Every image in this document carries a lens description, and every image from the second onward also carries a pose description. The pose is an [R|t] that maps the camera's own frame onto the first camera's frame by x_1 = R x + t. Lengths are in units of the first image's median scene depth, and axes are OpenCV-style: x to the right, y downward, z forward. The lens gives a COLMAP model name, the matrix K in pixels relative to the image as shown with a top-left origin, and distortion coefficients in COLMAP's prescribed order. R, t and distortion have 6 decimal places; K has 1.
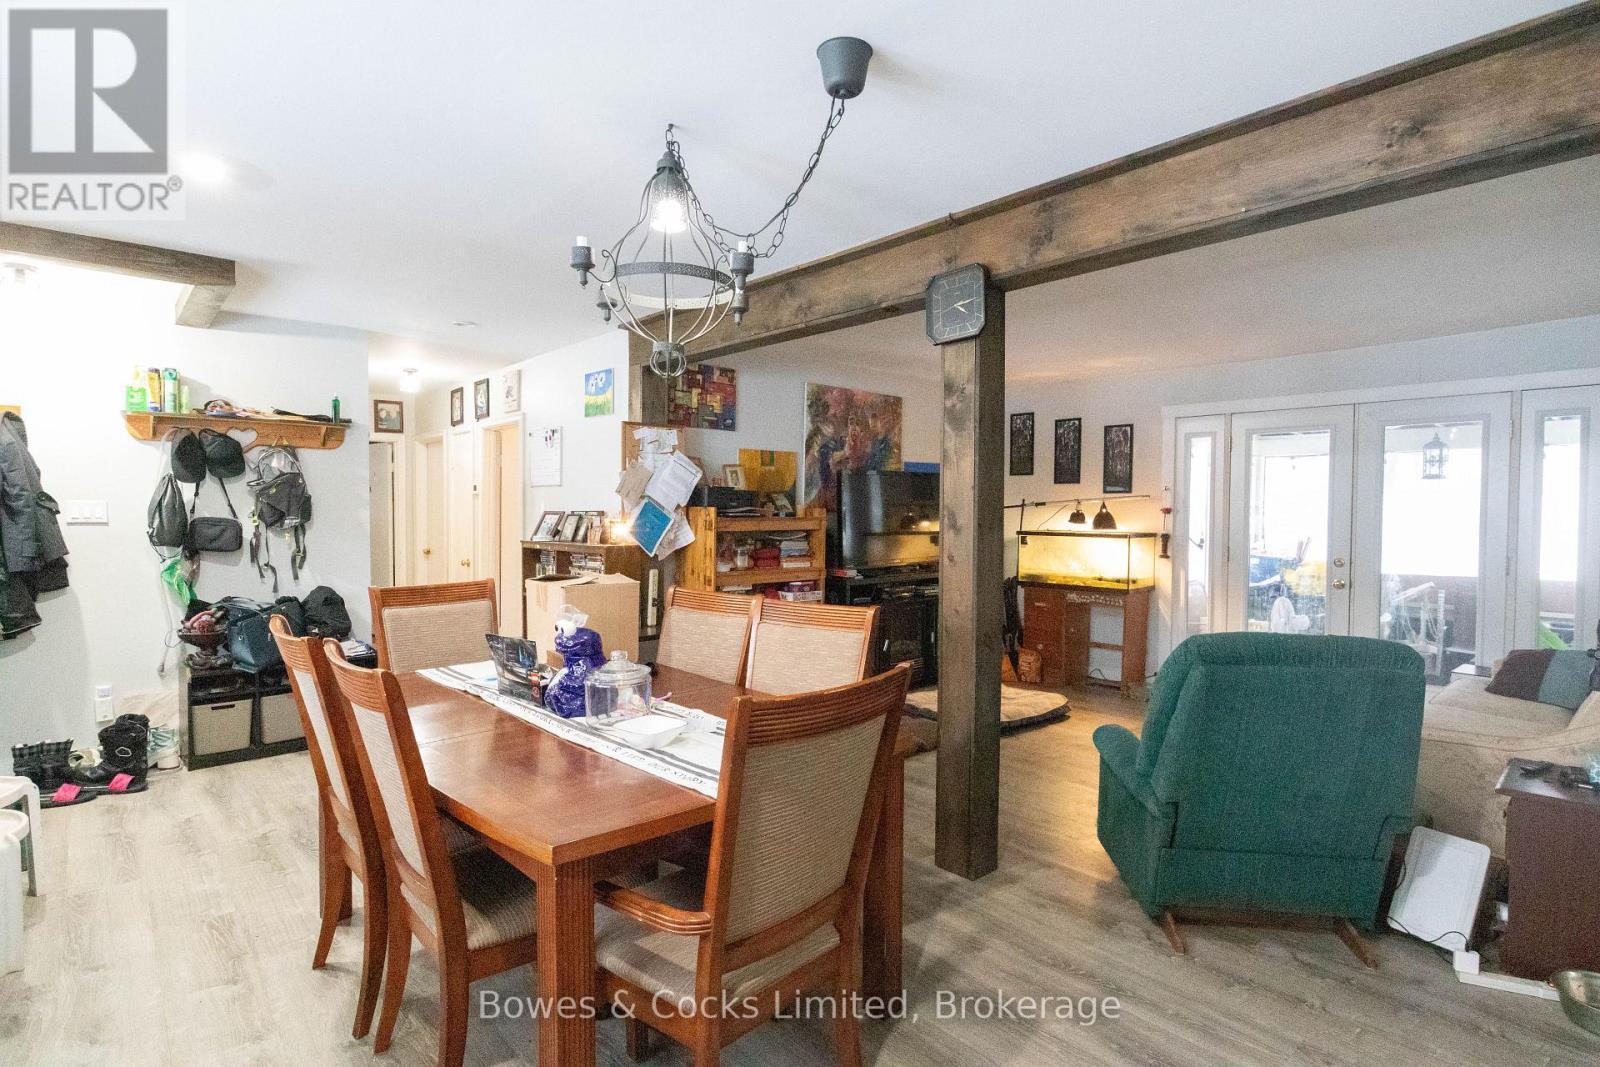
lens RADIAL K [[794.9, 0, 804.2], [0, 794.9, 529.5], [0, 0, 1]] dist [-0.003722, -0.004354]
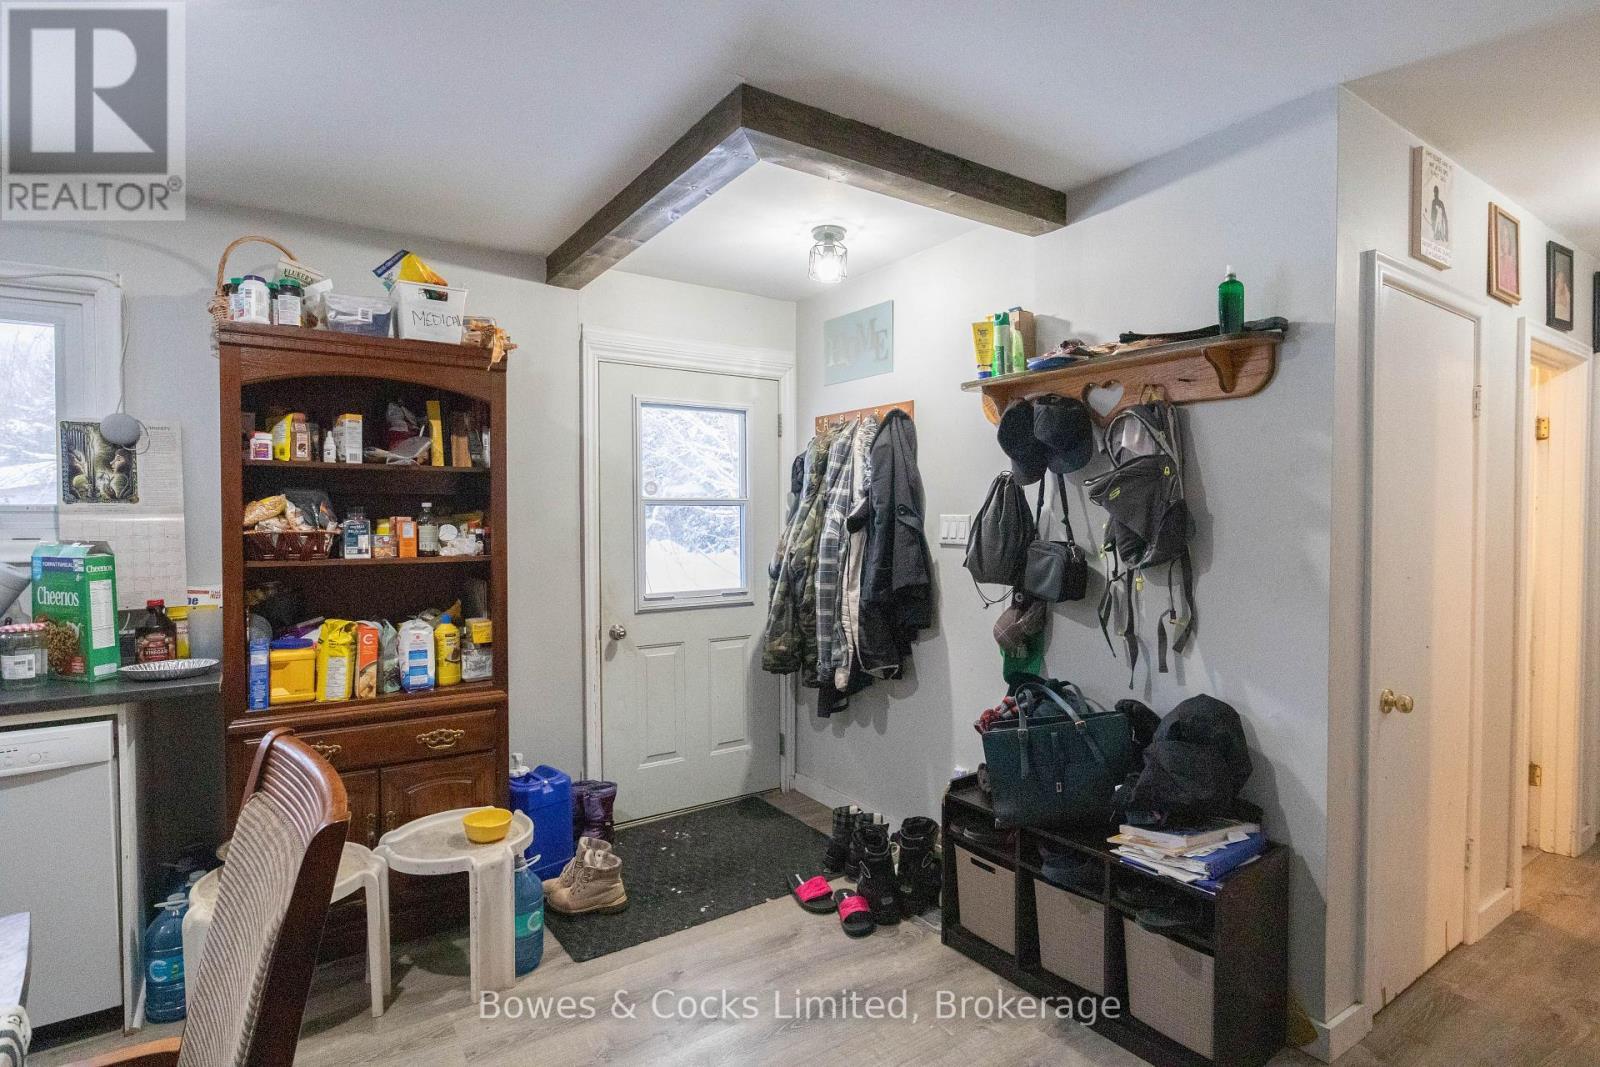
lens RADIAL K [[794.9, 0, 812.3], [0, 794.9, 533.6], [0, 0, 1]] dist [-0.003722, -0.004354]
pose [[-0.131135, 0.016286, -0.991231, -0.120594], [-0.031164, 0.999303, 0.020541, -0.025568], [0.990875, 0.033584, -0.130536, 0.821057]]
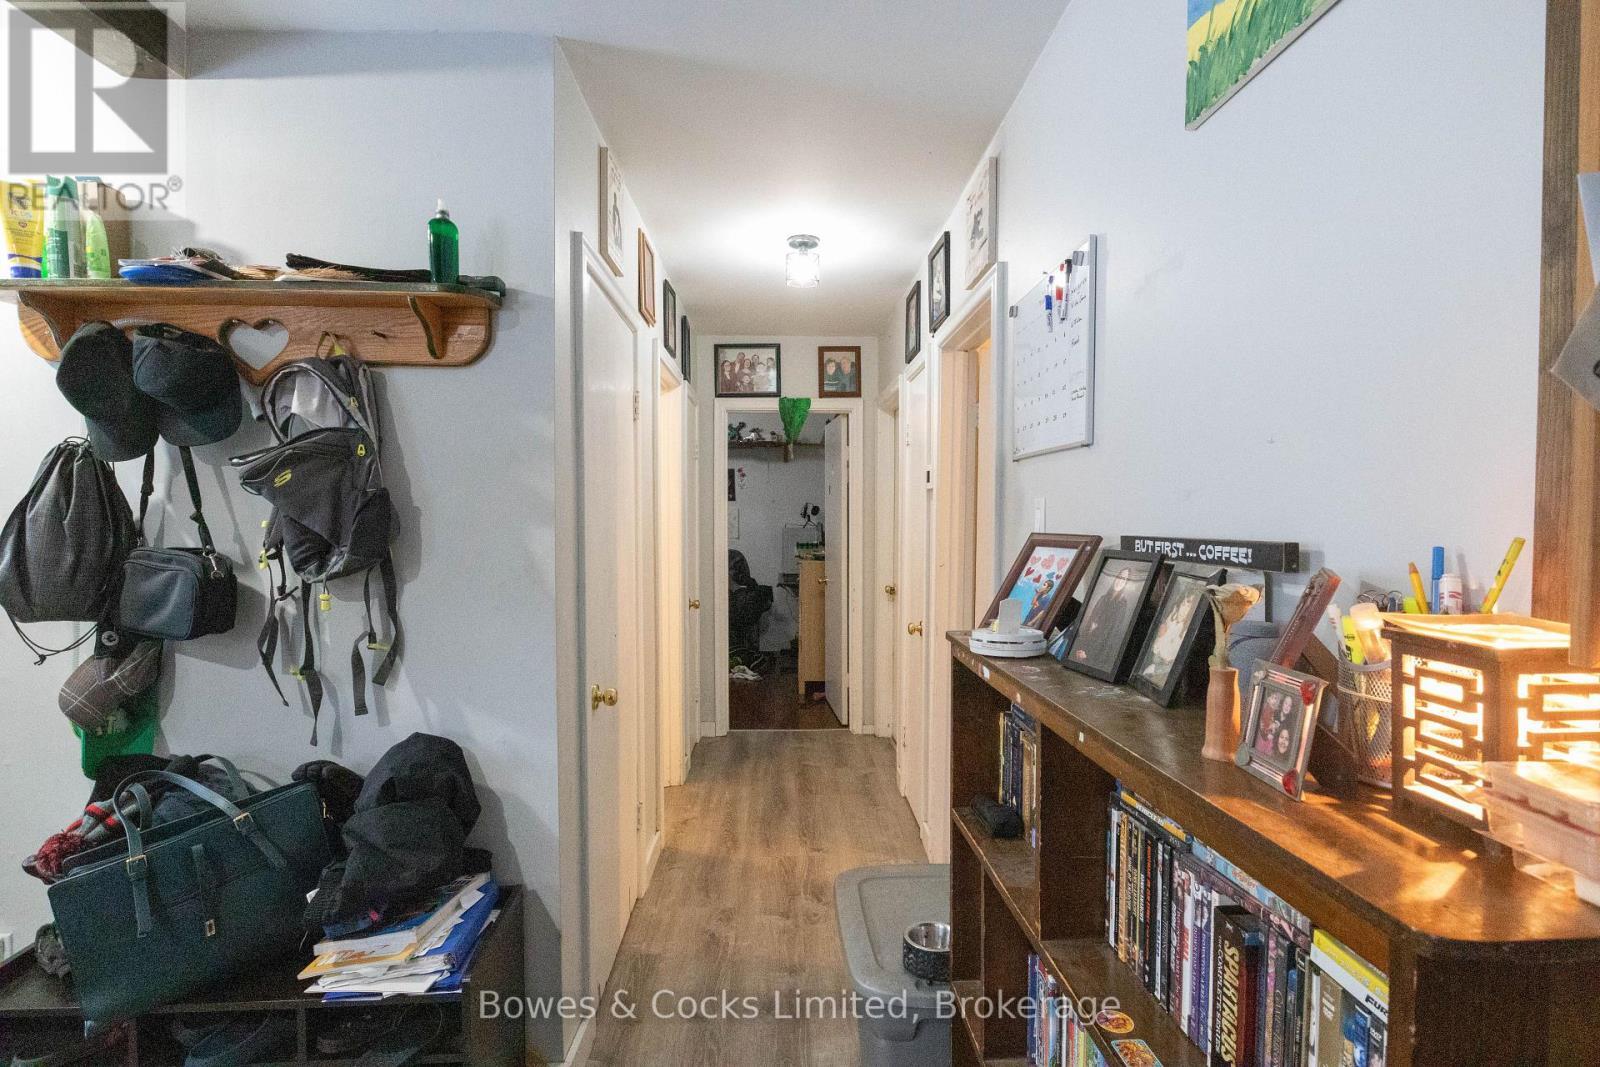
lens RADIAL K [[794.9, 0, 810.6], [0, 794.9, 530.2], [0, 0, 1]] dist [-0.003722, -0.004354]
pose [[0.771744, 0.008783, -0.635872, -0.231425], [-0.013633, 0.999903, -0.002735, -0.025278], [0.635787, 0.010780, 0.771789, 0.820187]]
